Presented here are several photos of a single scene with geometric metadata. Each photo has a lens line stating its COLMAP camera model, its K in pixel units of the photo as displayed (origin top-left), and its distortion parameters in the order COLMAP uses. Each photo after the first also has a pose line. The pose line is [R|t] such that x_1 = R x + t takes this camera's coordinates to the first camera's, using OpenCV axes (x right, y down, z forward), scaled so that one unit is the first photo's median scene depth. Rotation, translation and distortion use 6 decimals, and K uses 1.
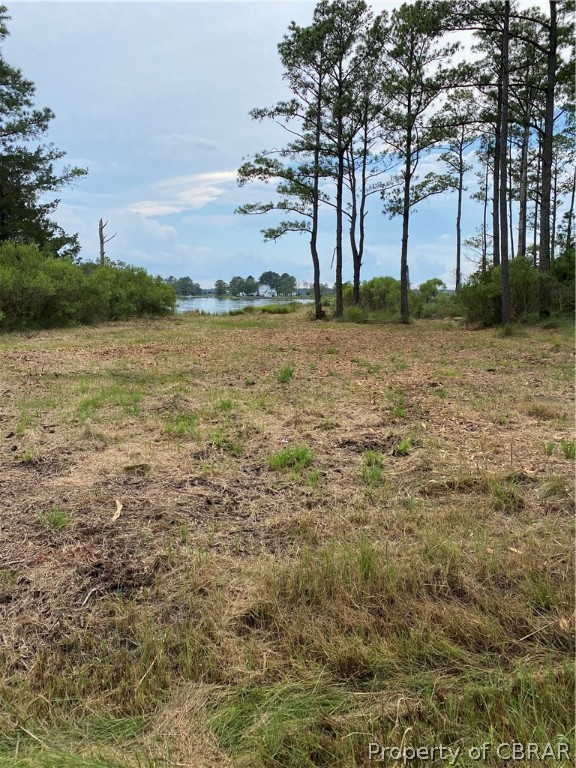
lens RADIAL K [[622.9, 0, 291.8], [0, 622.9, 382.8], [0, 0, 1]] dist [0.074356, -0.041243]
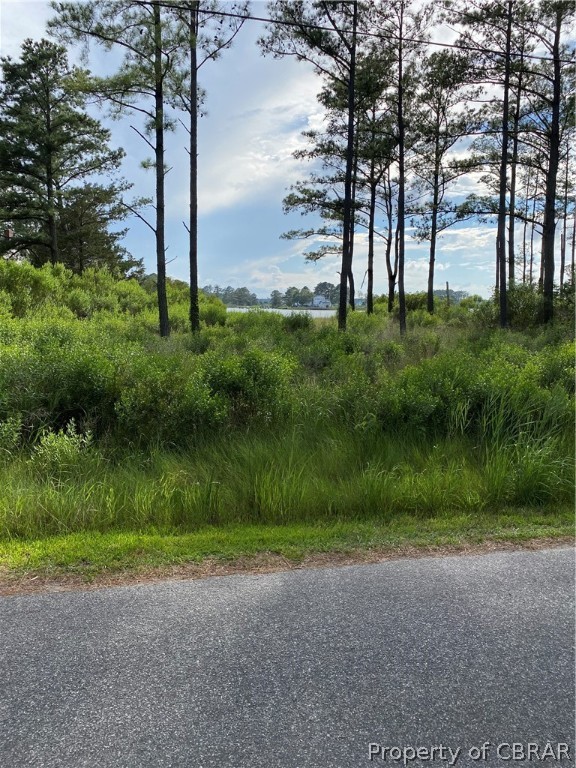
lens RADIAL K [[622.9, 0, 286.4], [0, 622.9, 381.2], [0, 0, 1]] dist [0.074356, -0.041243]
pose [[0.995243, 0.019093, -0.095531, 0.033825], [-0.020811, 0.999638, -0.017026, 0.002763], [0.095171, 0.018933, 0.995281, -0.108342]]
